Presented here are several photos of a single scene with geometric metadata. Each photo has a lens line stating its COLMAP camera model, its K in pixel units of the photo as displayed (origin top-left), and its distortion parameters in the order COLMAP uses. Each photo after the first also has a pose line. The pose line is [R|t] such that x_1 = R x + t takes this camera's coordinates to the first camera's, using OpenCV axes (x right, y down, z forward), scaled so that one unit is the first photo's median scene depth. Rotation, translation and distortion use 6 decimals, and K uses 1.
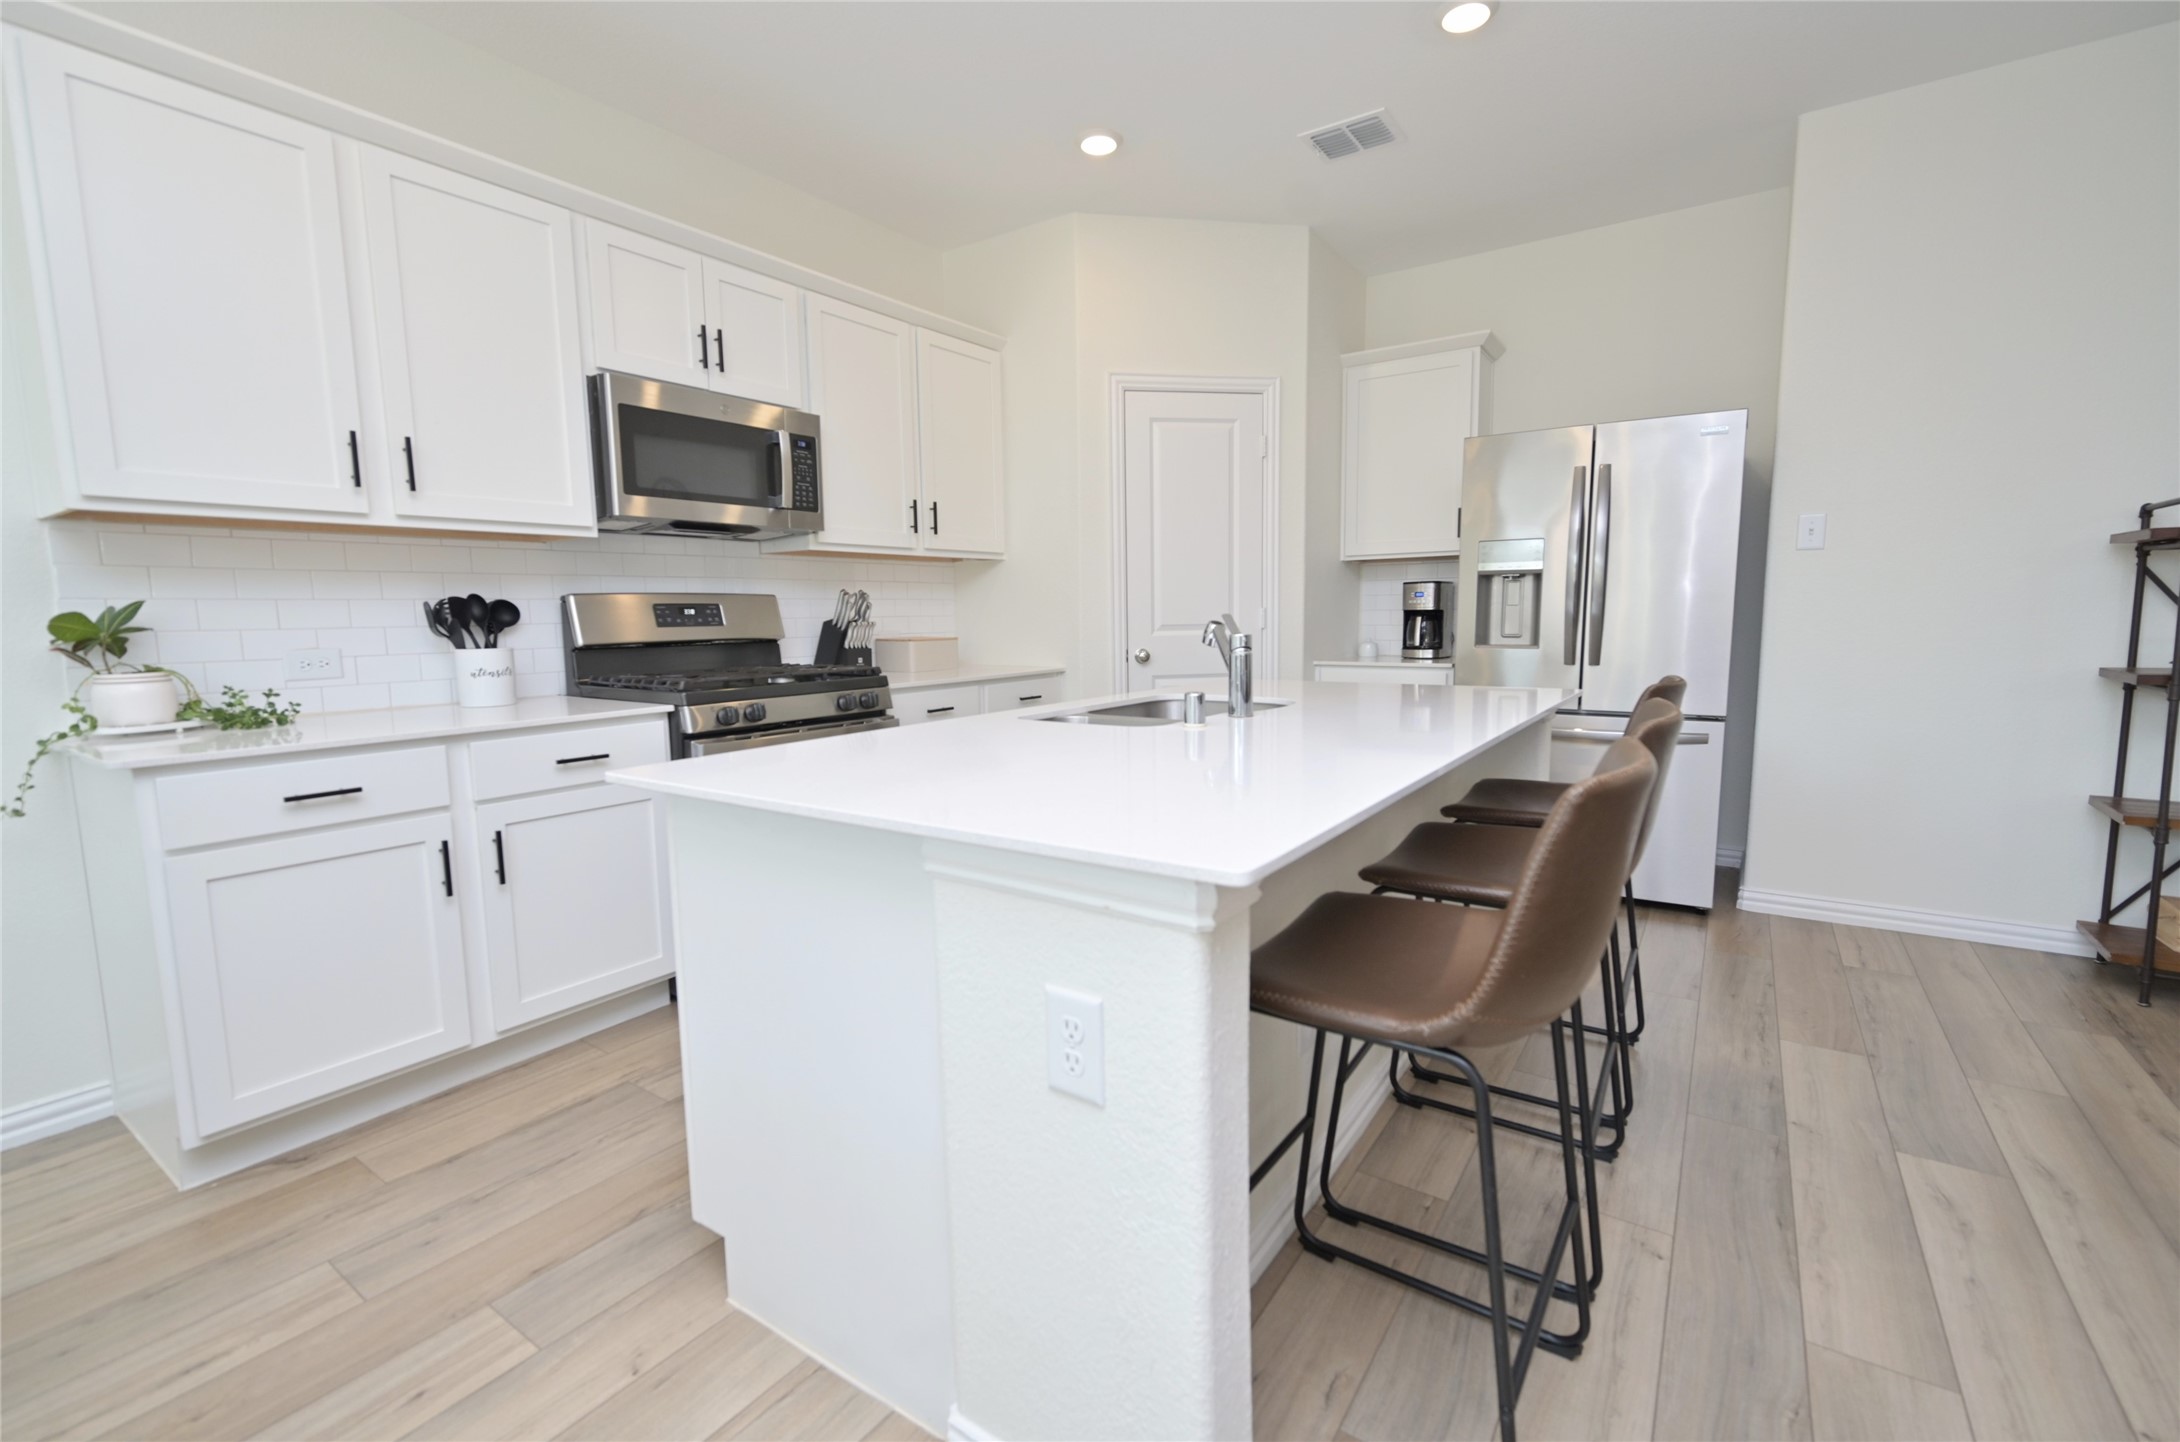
lens RADIAL K [[937.9, 0, 1089.3], [0, 937.9, 720.7], [0, 0, 1]] dist [-0.003324, 0.000041]
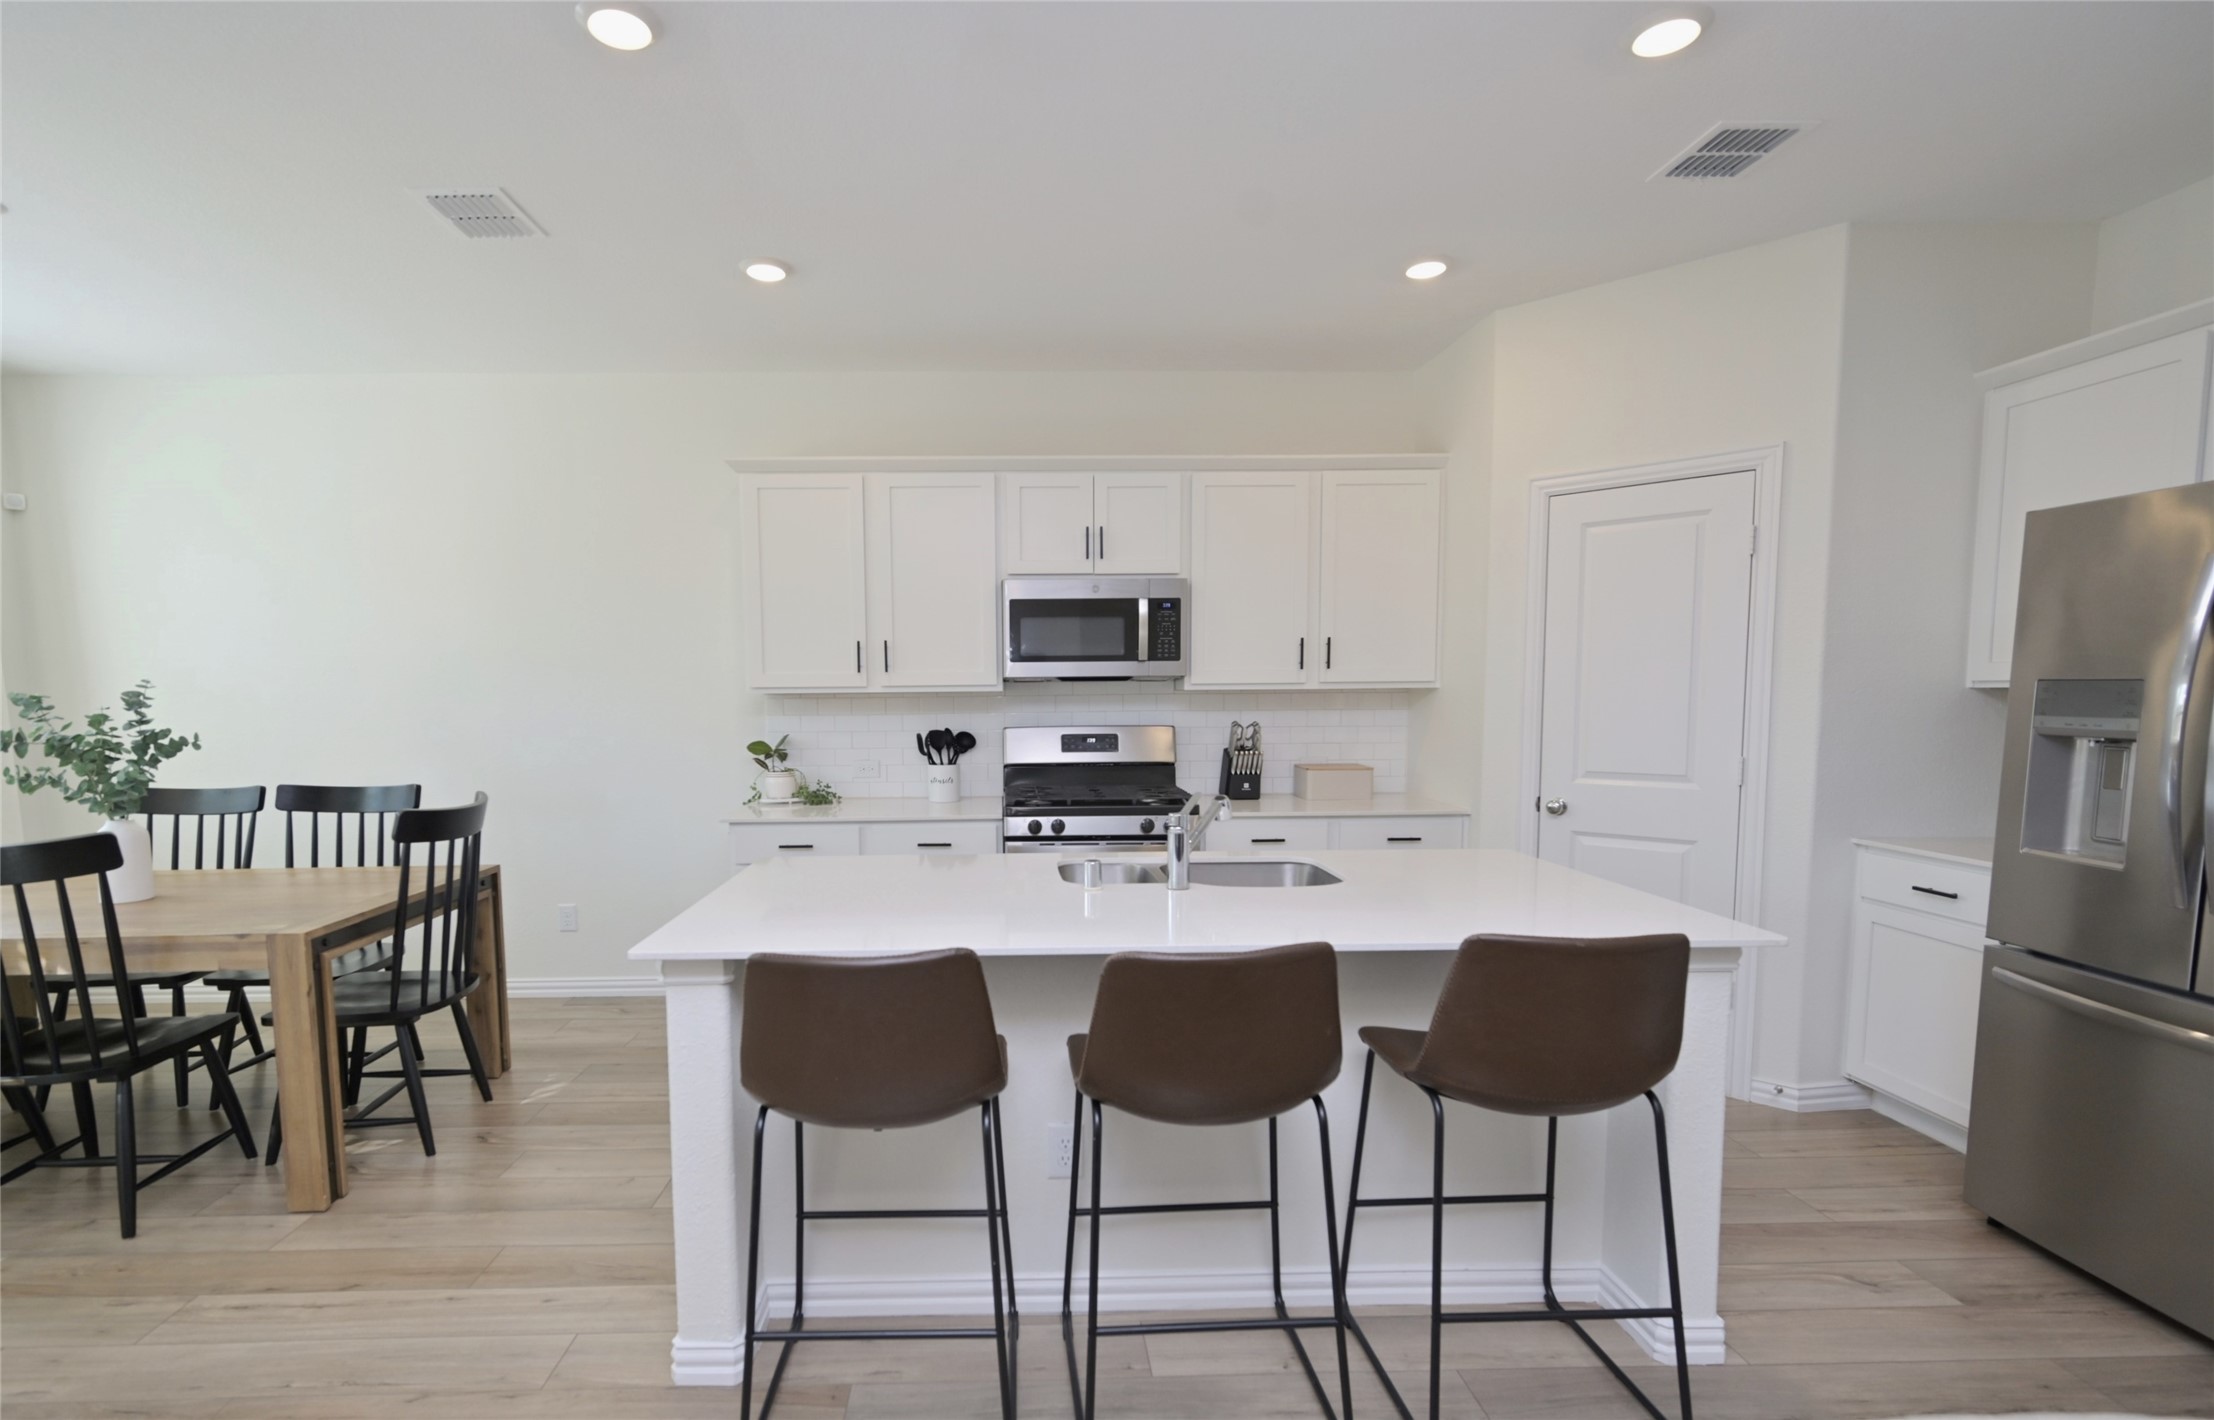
lens RADIAL K [[1017.1, 0, 1026.5], [0, 1017.1, 784.1], [0, 0, 1]] dist [-0.001797, -0.000283]
pose [[0.586824, 0.086136, -0.805120, 0.726742], [-0.093092, 0.994909, 0.038589, -0.112936], [0.804345, 0.052305, 0.591855, 0.110318]]
